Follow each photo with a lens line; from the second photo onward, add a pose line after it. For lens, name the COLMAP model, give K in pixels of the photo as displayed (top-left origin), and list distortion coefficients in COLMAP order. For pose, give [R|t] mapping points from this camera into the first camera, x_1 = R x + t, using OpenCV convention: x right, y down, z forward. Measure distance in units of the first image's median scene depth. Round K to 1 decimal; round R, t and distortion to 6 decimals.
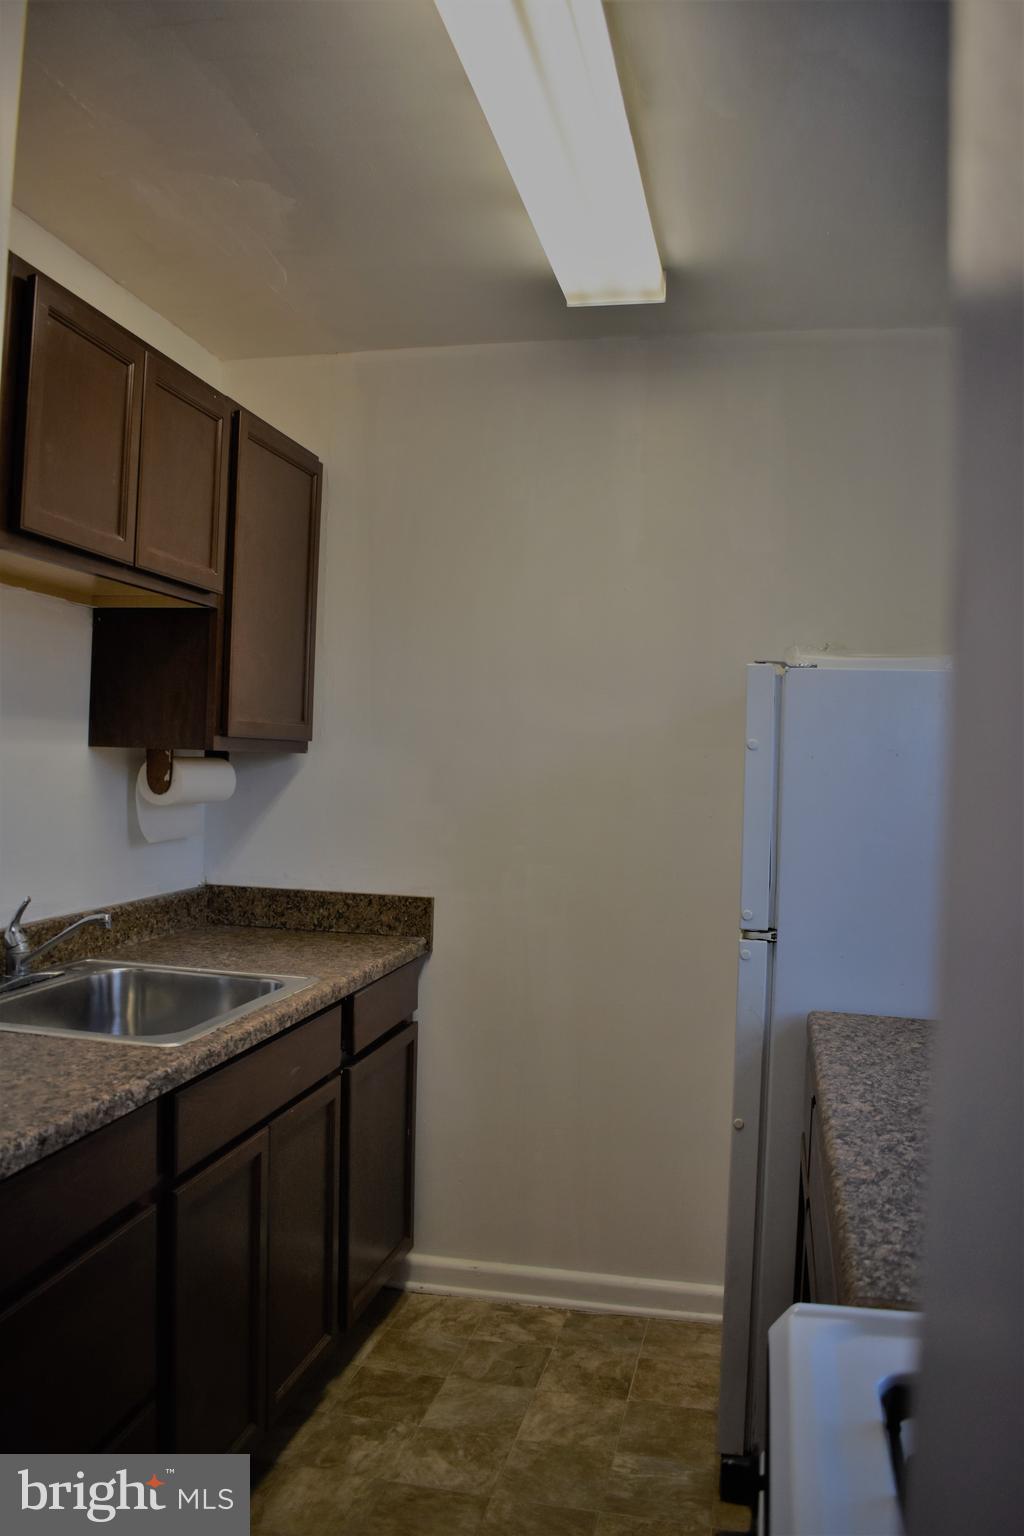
lens RADIAL K [[1191.4, 0, 507.9], [0, 1191.4, 771.5], [0, 0, 1]] dist [-0.095022, 0.014524]
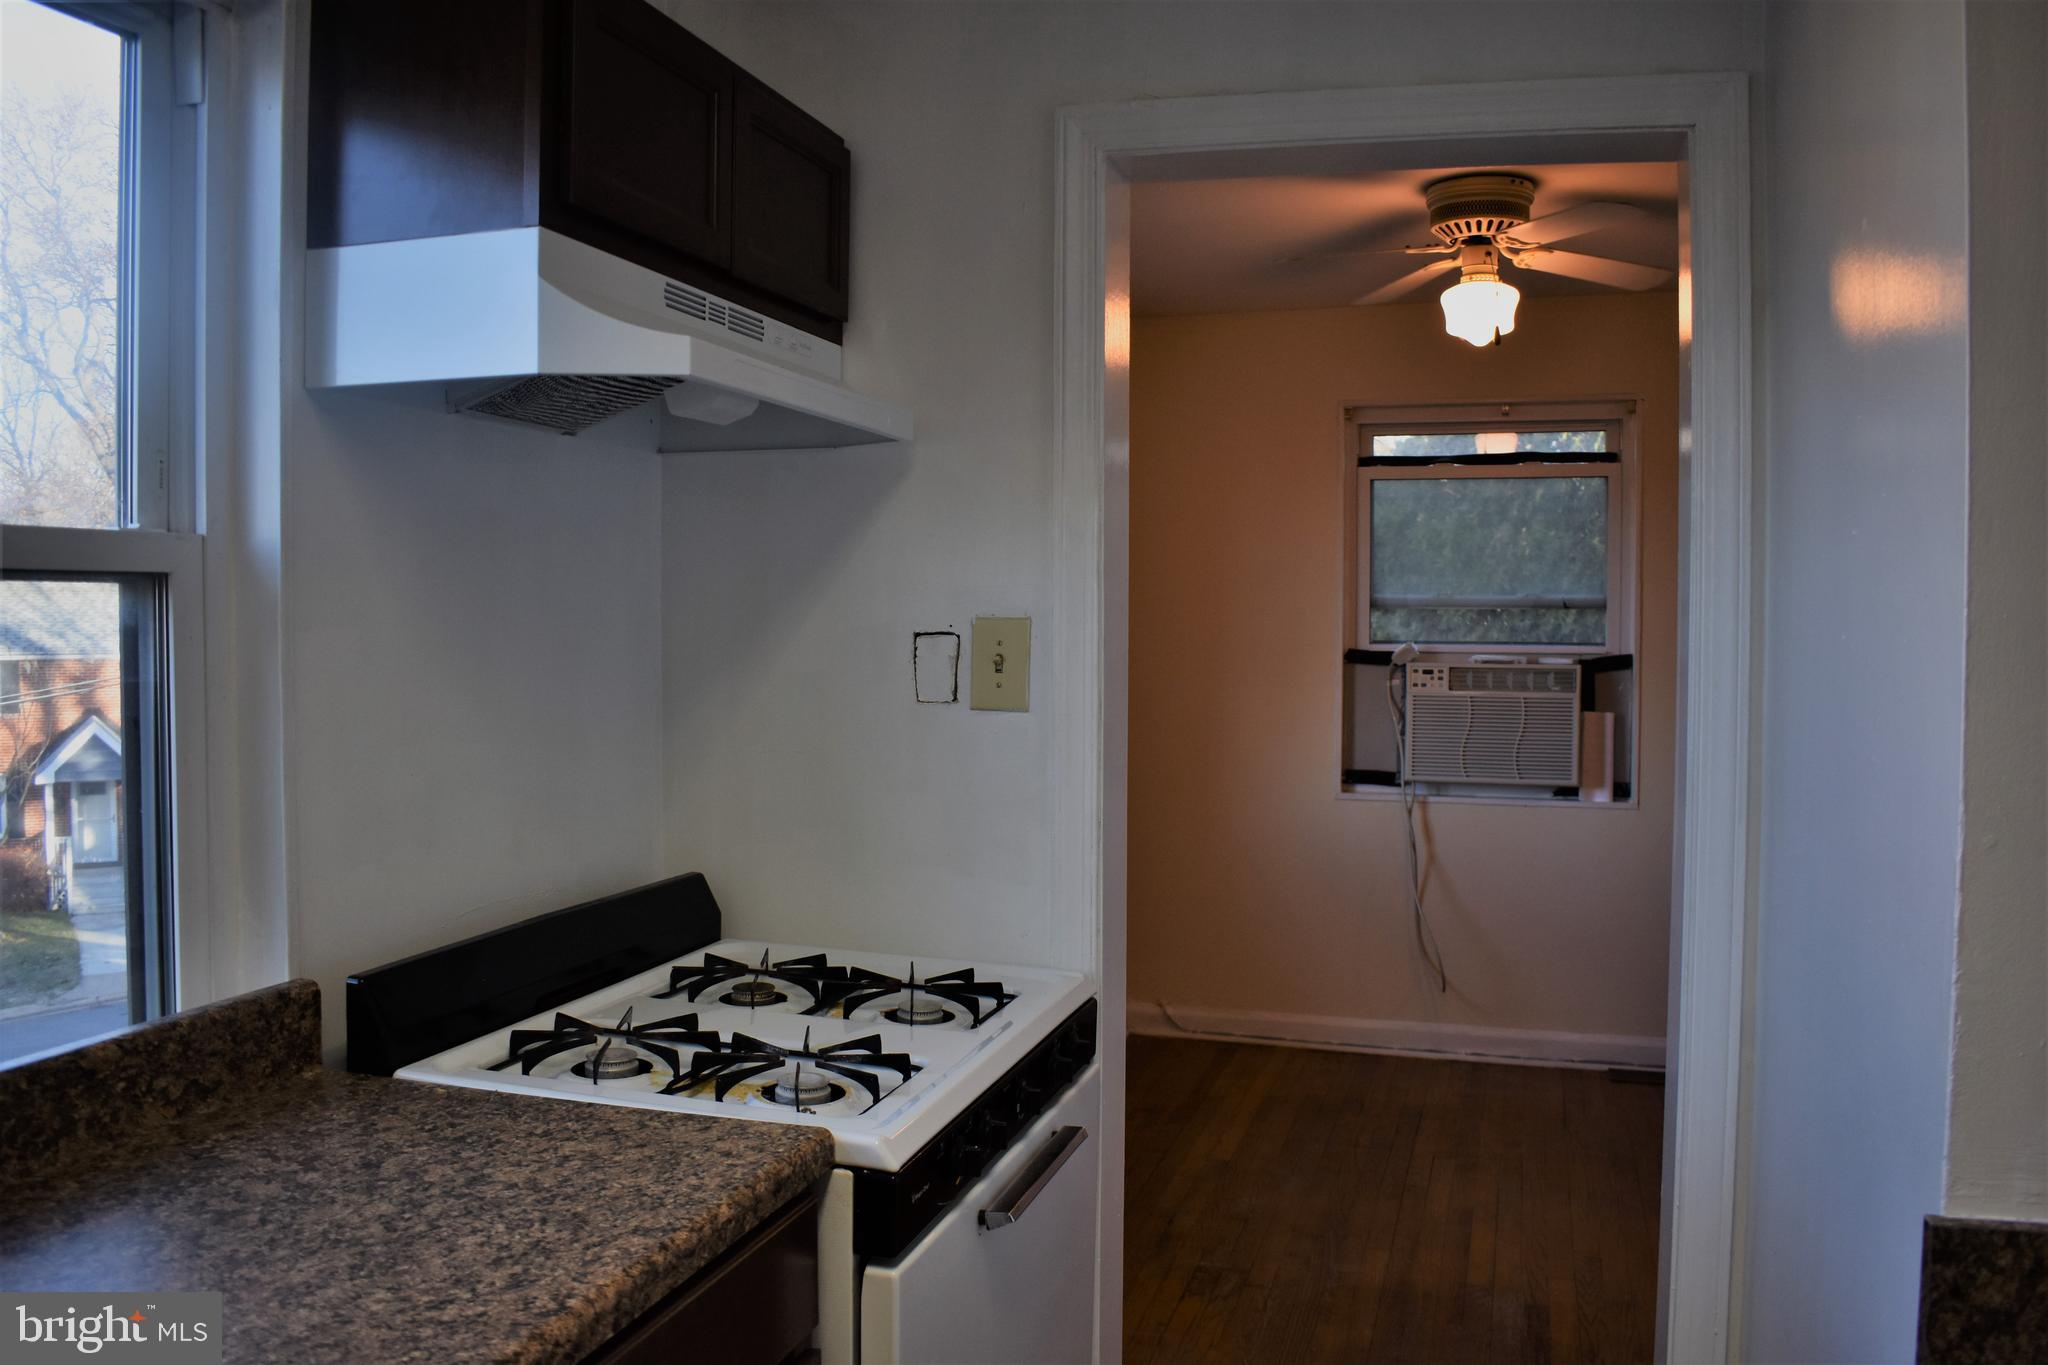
lens RADIAL K [[1588.5, 0, 1020.6], [0, 1588.5, 673.5], [0, 0, 1]] dist [-0.095022, 0.014524]
pose [[-0.996302, -0.034737, 0.078588, 0.000719], [-0.031809, 0.998763, 0.038205, -0.029286], [-0.079818, 0.035564, -0.996175, 1.124500]]
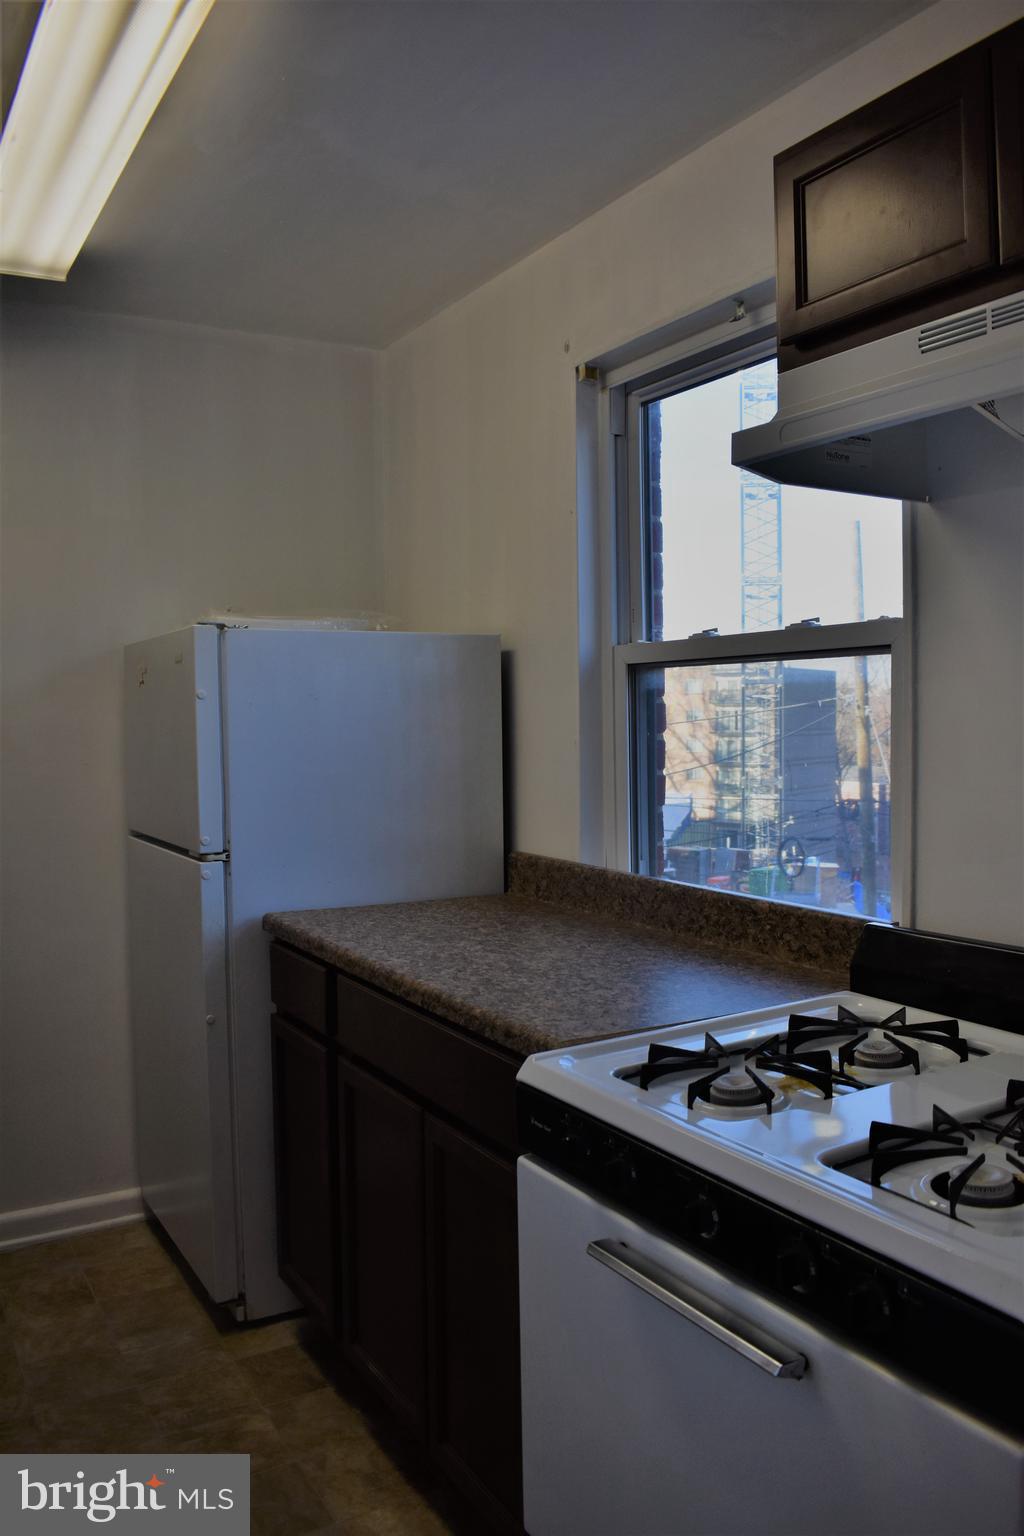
lens RADIAL K [[1191.4, 0, 503.7], [0, 1191.4, 765.2], [0, 0, 1]] dist [-0.095022, 0.014524]
pose [[0.737623, -0.066485, 0.671931, -0.361005], [0.039084, 0.997676, 0.055811, -0.006920], [-0.674081, -0.014905, 0.738507, -0.058728]]
